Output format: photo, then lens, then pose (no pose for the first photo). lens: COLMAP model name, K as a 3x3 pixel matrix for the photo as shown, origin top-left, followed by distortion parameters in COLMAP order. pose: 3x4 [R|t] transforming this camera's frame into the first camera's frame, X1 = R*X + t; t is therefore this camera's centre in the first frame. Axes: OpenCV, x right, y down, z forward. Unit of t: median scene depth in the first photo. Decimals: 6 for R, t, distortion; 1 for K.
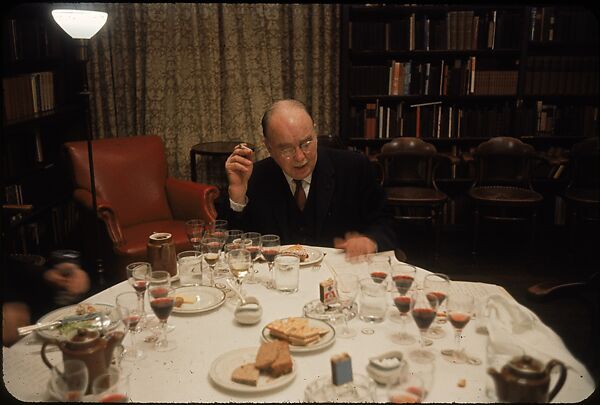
lens RADIAL K [[634.4, 0, 287.4], [0, 634.4, 215.3], [0, 0, 1]] dist [-0.005011, -0.020472]
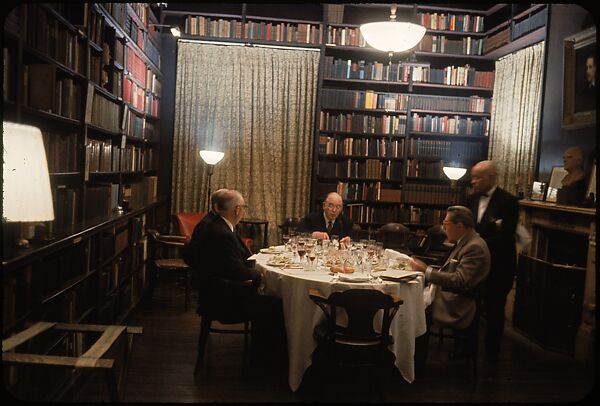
lens RADIAL K [[668.7, 0, 298.8], [0, 668.7, 209.5], [0, 0, 1]] dist [0.012635, -0.013845]
pose [[0.983458, 0.051257, 0.173731, -0.305136], [-0.017149, 0.981166, -0.192406, 0.234846], [-0.180321, 0.186244, 0.965814, -0.935301]]
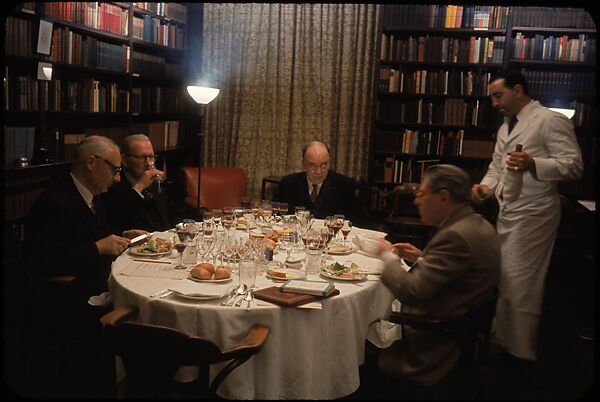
lens RADIAL K [[651.0, 0, 298.0], [0, 651.0, 219.8], [0, 0, 1]] dist [0.011295, -0.054031]
pose [[0.988661, 0.082969, -0.125165, 0.125540], [-0.094590, 0.991445, -0.089944, 0.119100], [0.116632, 0.100764, 0.988050, -0.481940]]
